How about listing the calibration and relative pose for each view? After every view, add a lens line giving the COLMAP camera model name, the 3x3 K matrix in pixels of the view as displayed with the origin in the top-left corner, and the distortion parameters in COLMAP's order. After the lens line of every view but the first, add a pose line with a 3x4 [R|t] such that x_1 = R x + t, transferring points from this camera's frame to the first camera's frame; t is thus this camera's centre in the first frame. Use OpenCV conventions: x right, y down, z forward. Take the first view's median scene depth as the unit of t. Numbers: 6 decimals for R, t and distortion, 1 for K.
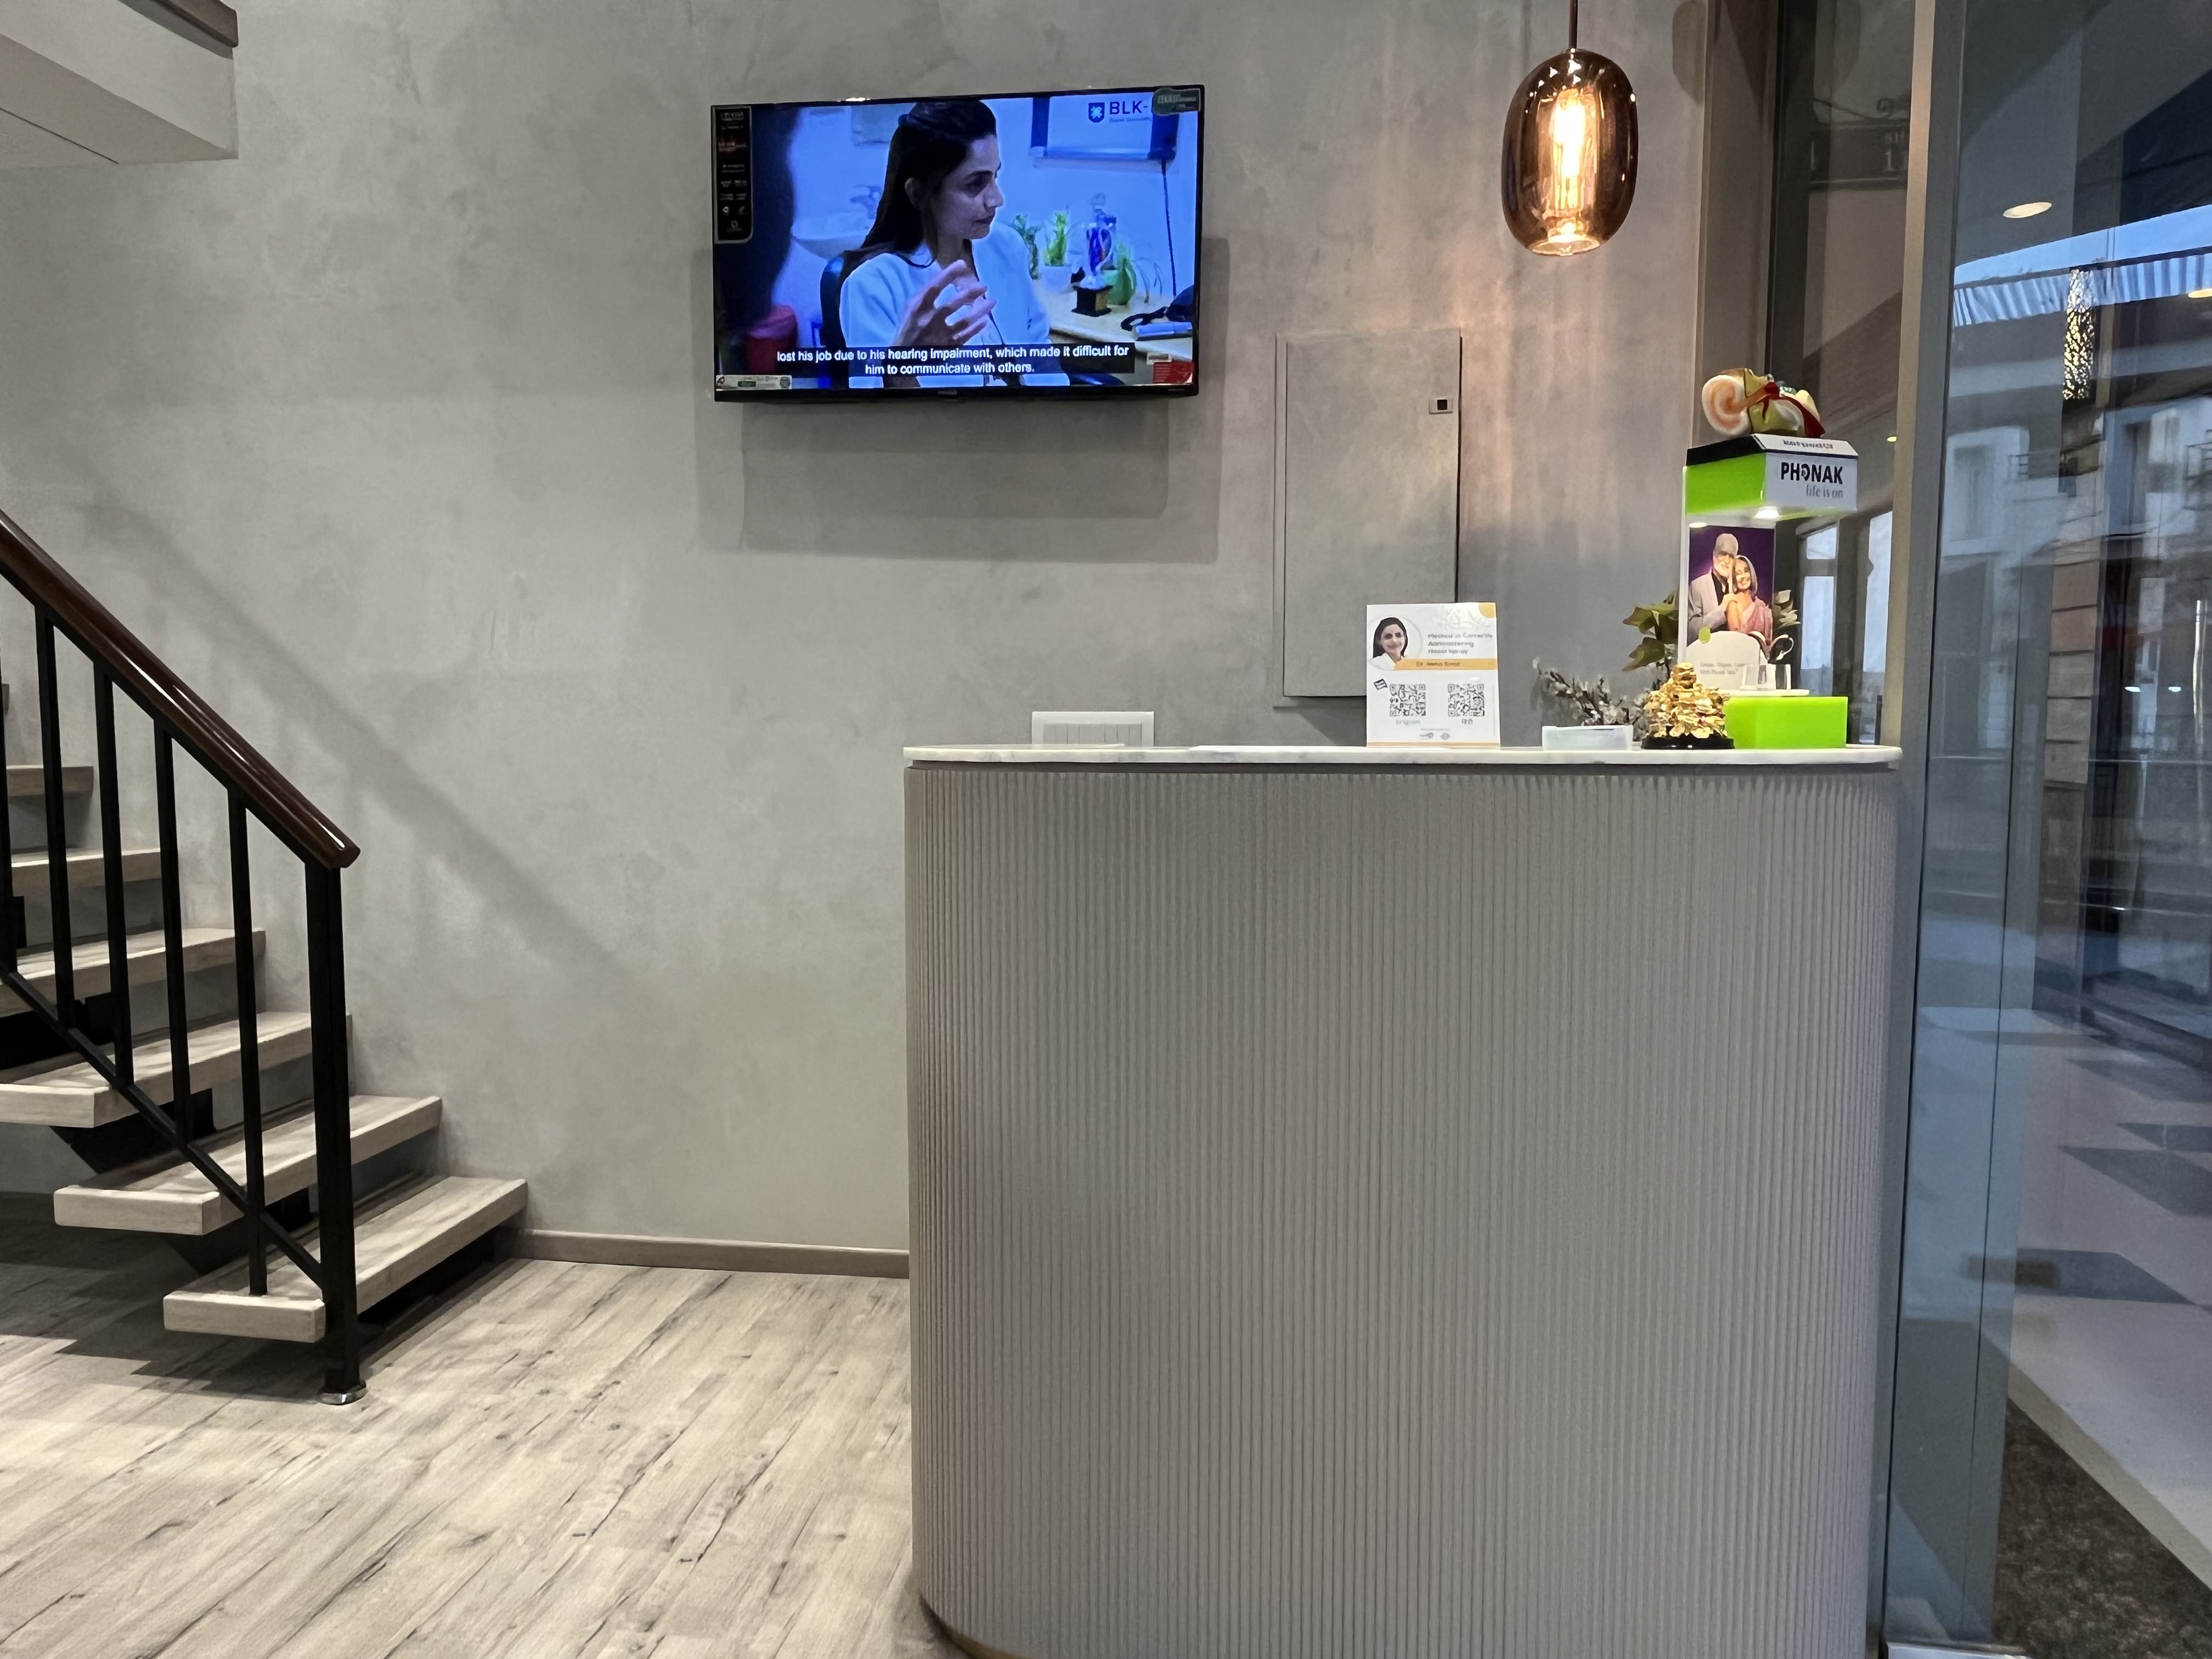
lens RADIAL K [[1440.0, 0, 1089.0], [0, 1440.0, 826.3], [0, 0, 1]] dist [-0.003183, -0.001566]
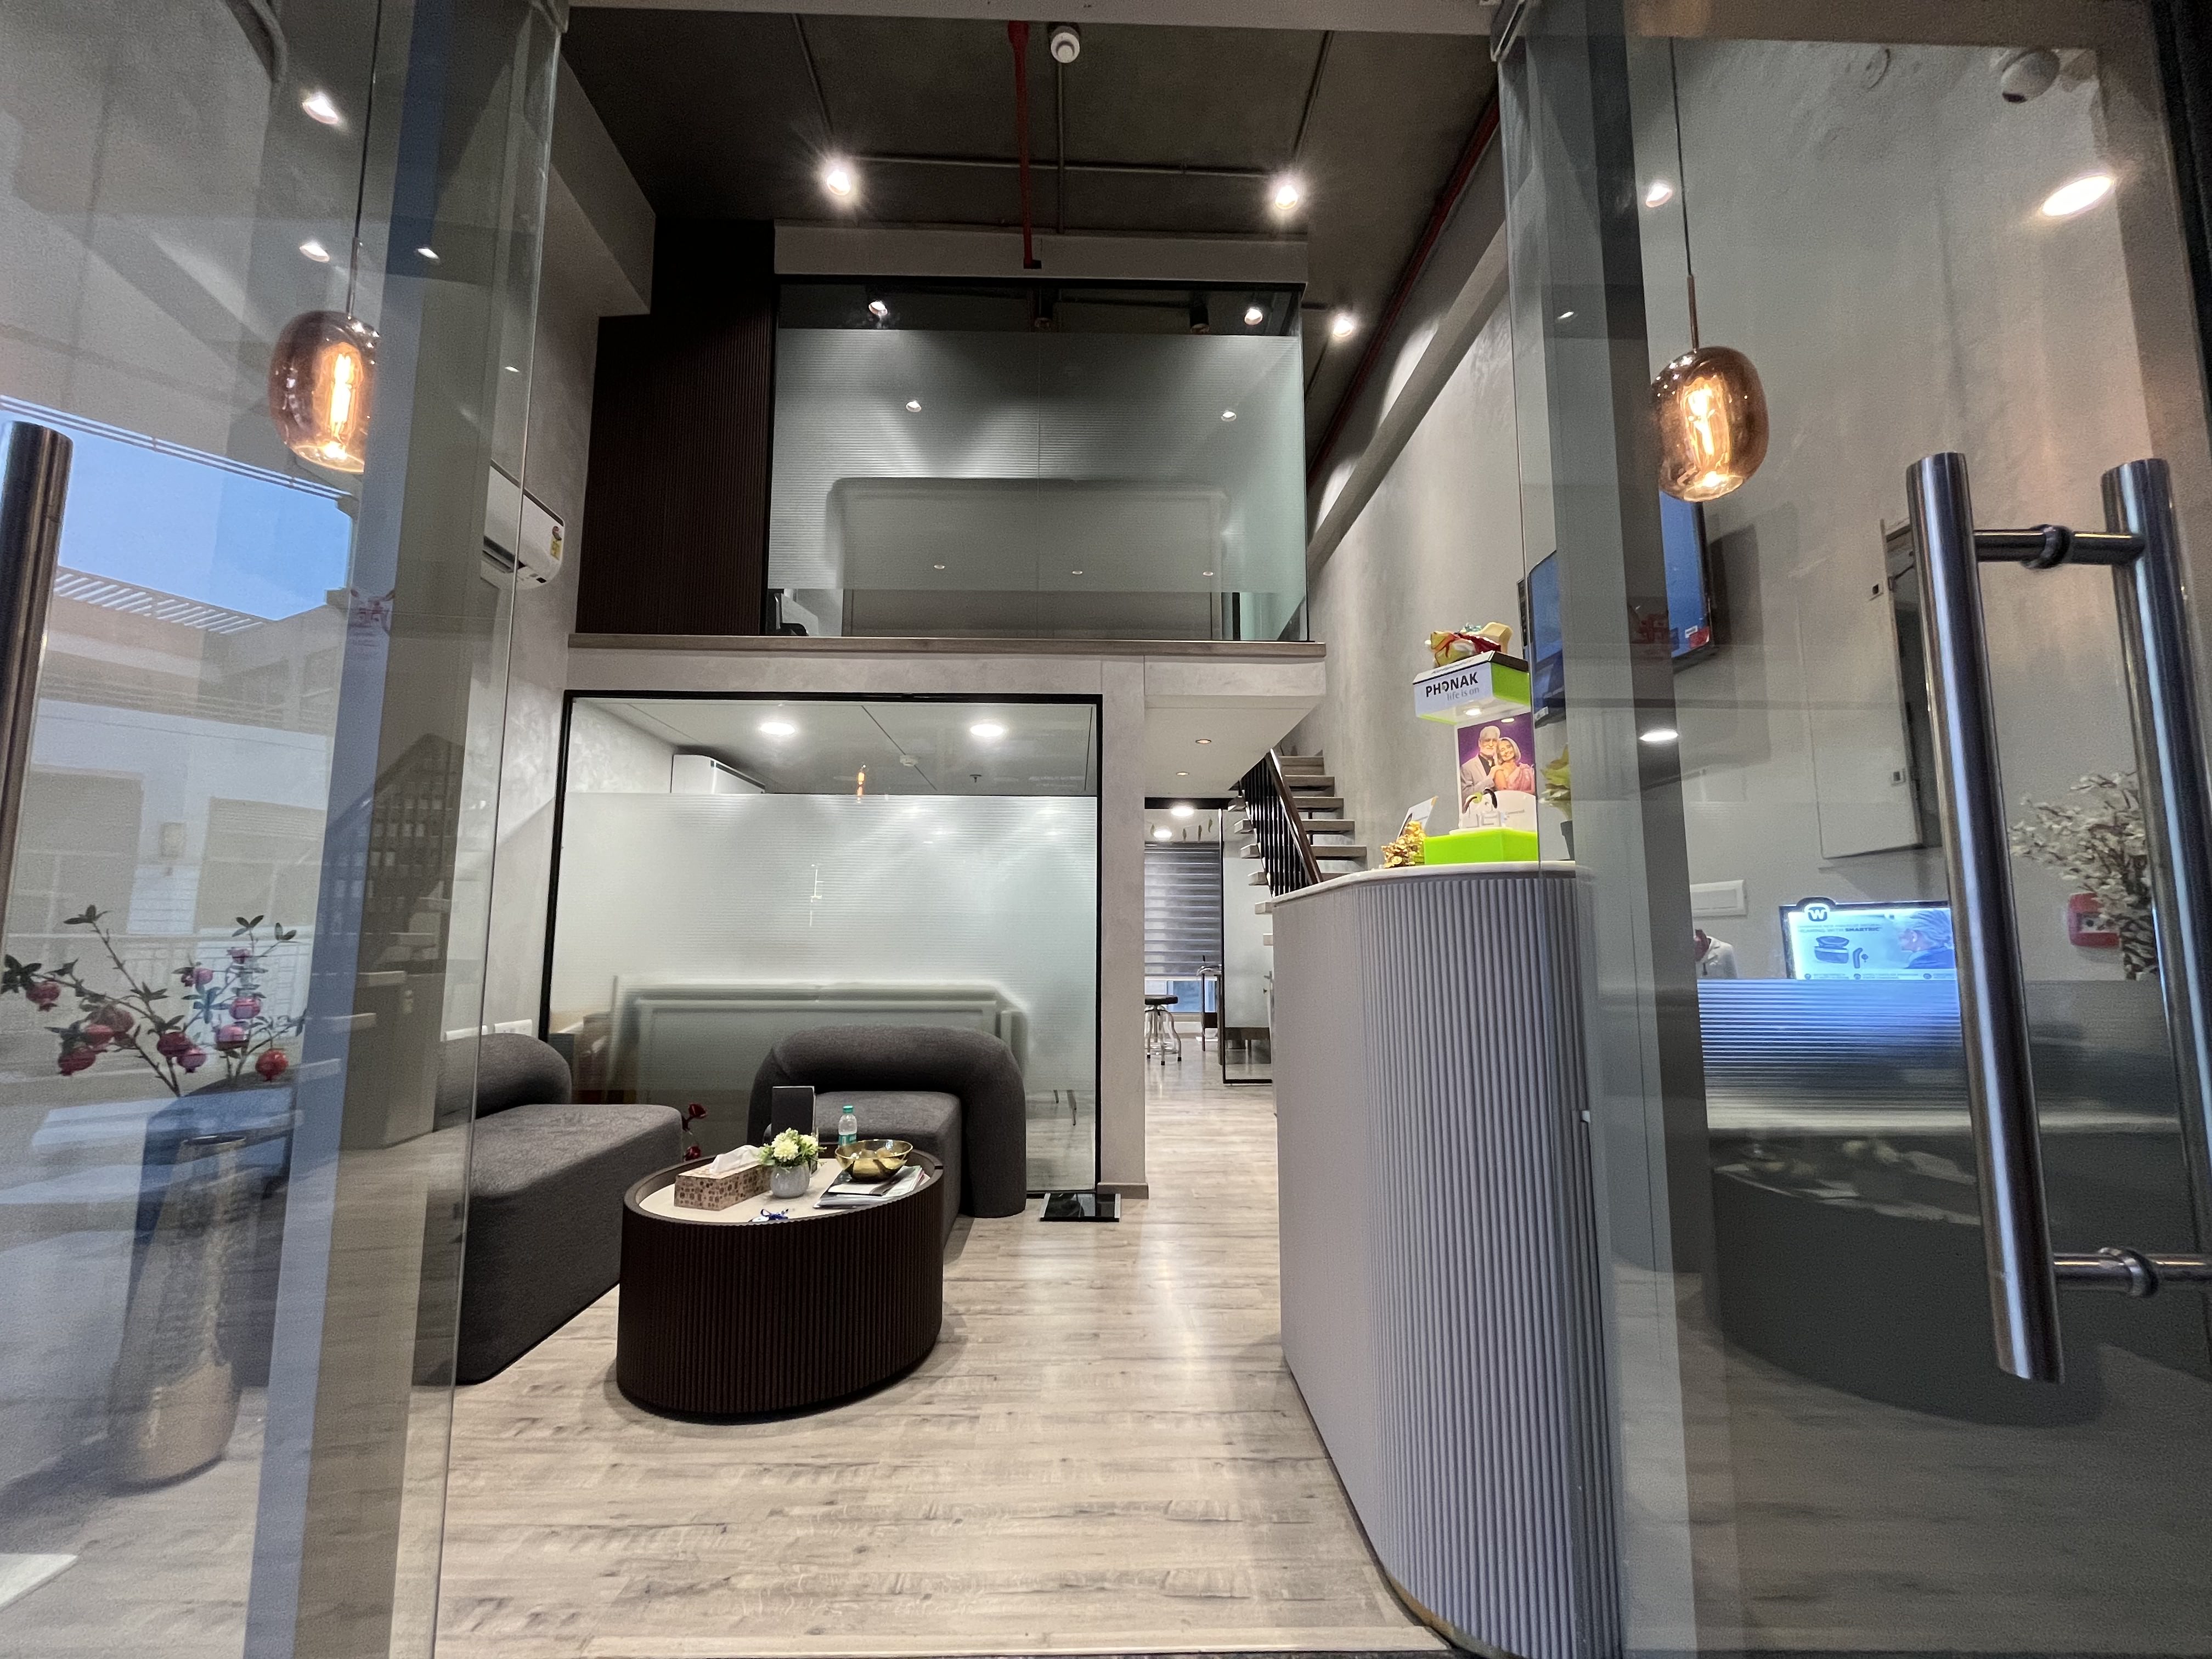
lens RADIAL K [[892.7, 0, 1097.0], [0, 892.7, 836.4], [0, 0, 1]] dist [-0.003118, 0.000740]
pose [[0.167671, -0.123367, -0.978094, 0.815314], [-0.071629, 0.987993, -0.136895, 0.038424], [0.983237, 0.093013, 0.156821, 0.312398]]
